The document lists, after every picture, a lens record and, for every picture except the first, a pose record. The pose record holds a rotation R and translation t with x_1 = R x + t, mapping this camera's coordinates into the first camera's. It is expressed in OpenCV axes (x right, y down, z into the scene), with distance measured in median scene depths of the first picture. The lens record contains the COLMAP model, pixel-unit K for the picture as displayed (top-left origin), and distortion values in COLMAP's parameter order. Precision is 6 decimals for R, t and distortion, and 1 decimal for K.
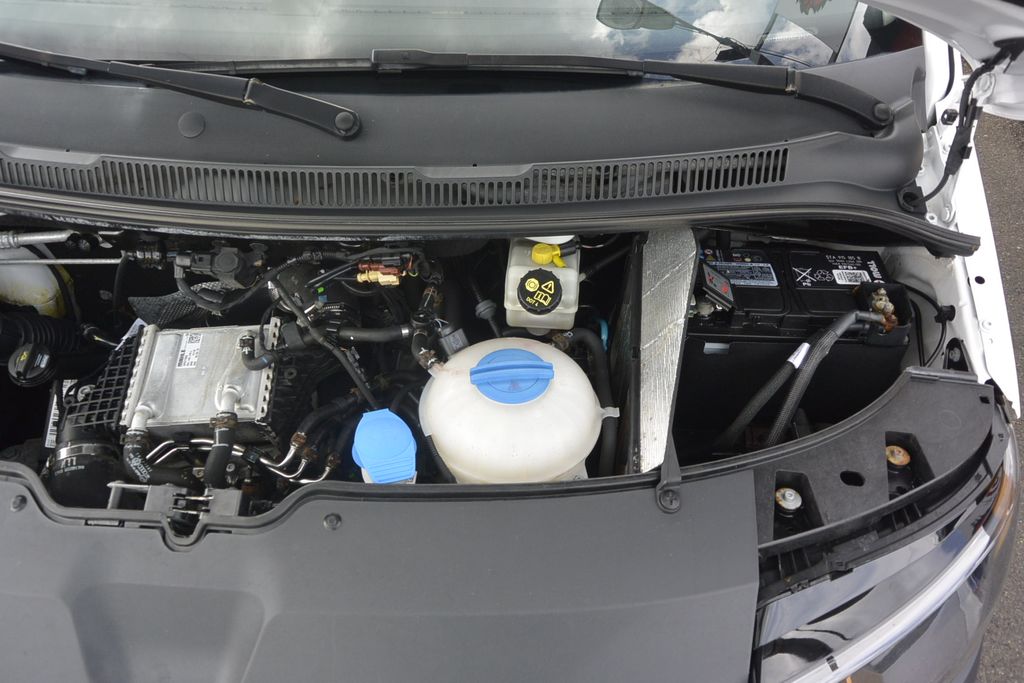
lens RADIAL K [[783.6, 0, 511.4], [0, 783.6, 342.0], [0, 0, 1]] dist [-0.008404, 0.018094]
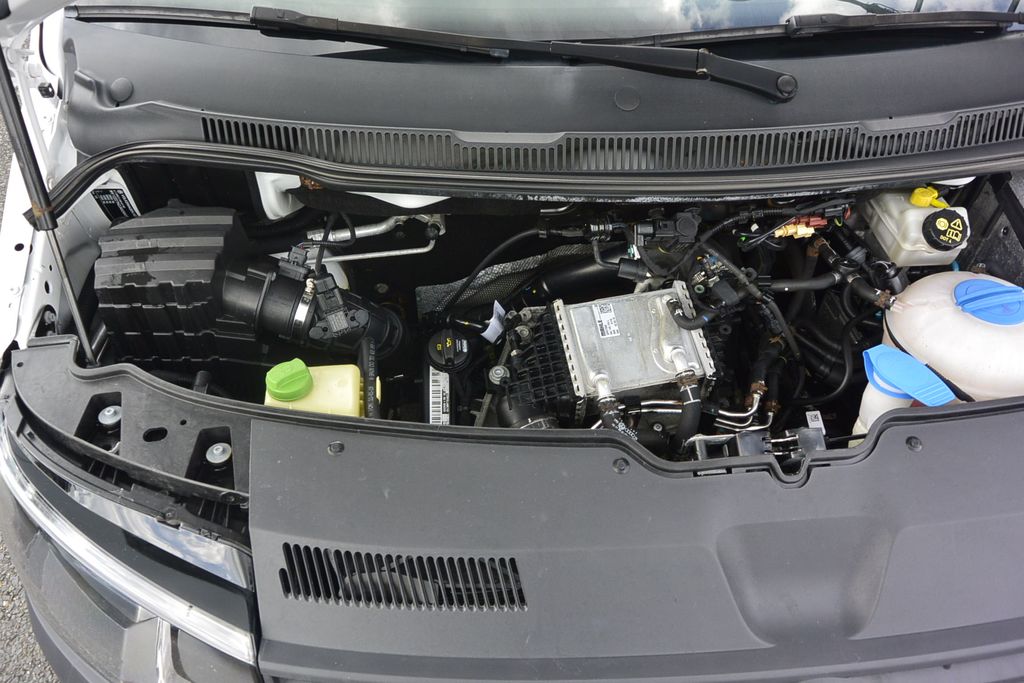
lens RADIAL K [[783.6, 0, 516.8], [0, 783.6, 341.2], [0, 0, 1]] dist [-0.008404, 0.018094]
pose [[0.985924, -0.106892, 0.128561, -0.720178], [0.104732, 0.994224, 0.023466, 0.002037], [-0.130326, -0.009672, 0.991424, -0.010096]]
